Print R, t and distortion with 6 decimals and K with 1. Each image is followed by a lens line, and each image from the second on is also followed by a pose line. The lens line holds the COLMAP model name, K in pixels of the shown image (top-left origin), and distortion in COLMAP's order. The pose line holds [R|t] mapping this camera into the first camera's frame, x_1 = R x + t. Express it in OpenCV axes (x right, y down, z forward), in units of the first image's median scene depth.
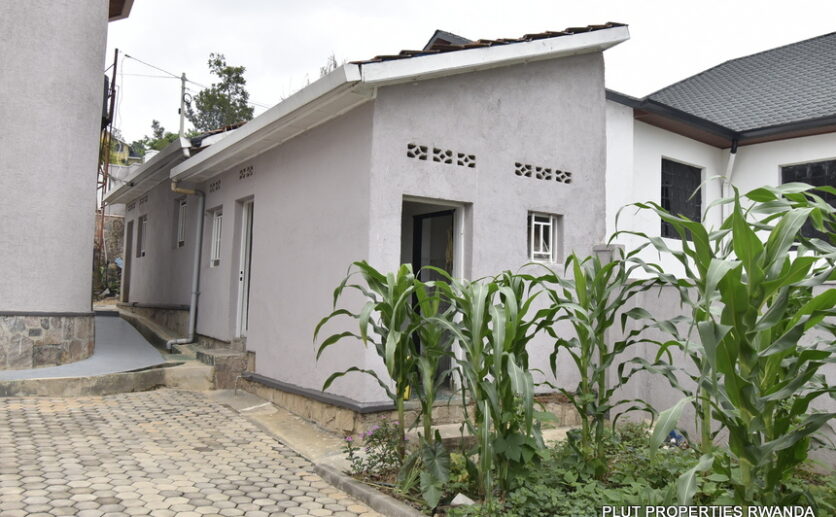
lens RADIAL K [[707.9, 0, 418.0], [0, 707.9, 258.5], [0, 0, 1]] dist [-0.016290, -0.003506]
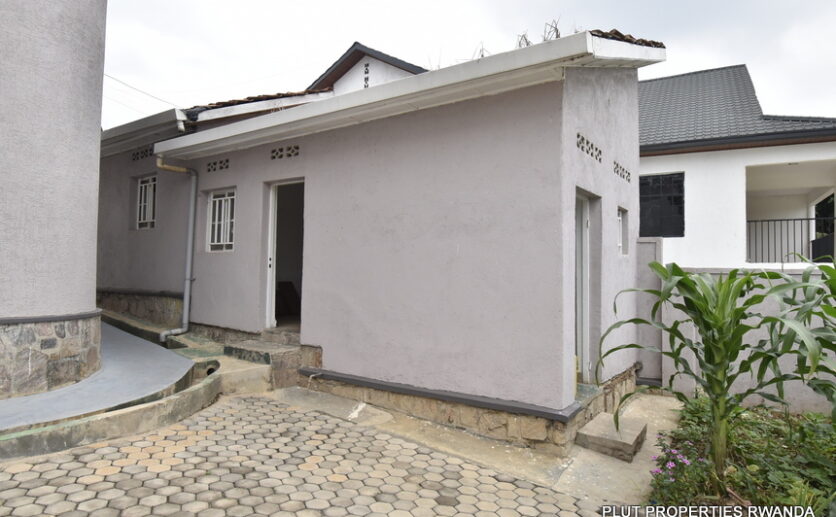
lens RADIAL K [[508.8, 0, 418.0], [0, 508.8, 258.5], [0, 0, 1]] dist [0.002006, -0.021499]
pose [[0.925214, -0.003396, 0.379430, -0.372291], [-0.014276, 0.998940, 0.043752, -0.015538], [-0.379177, -0.045897, 0.924185, 0.341227]]
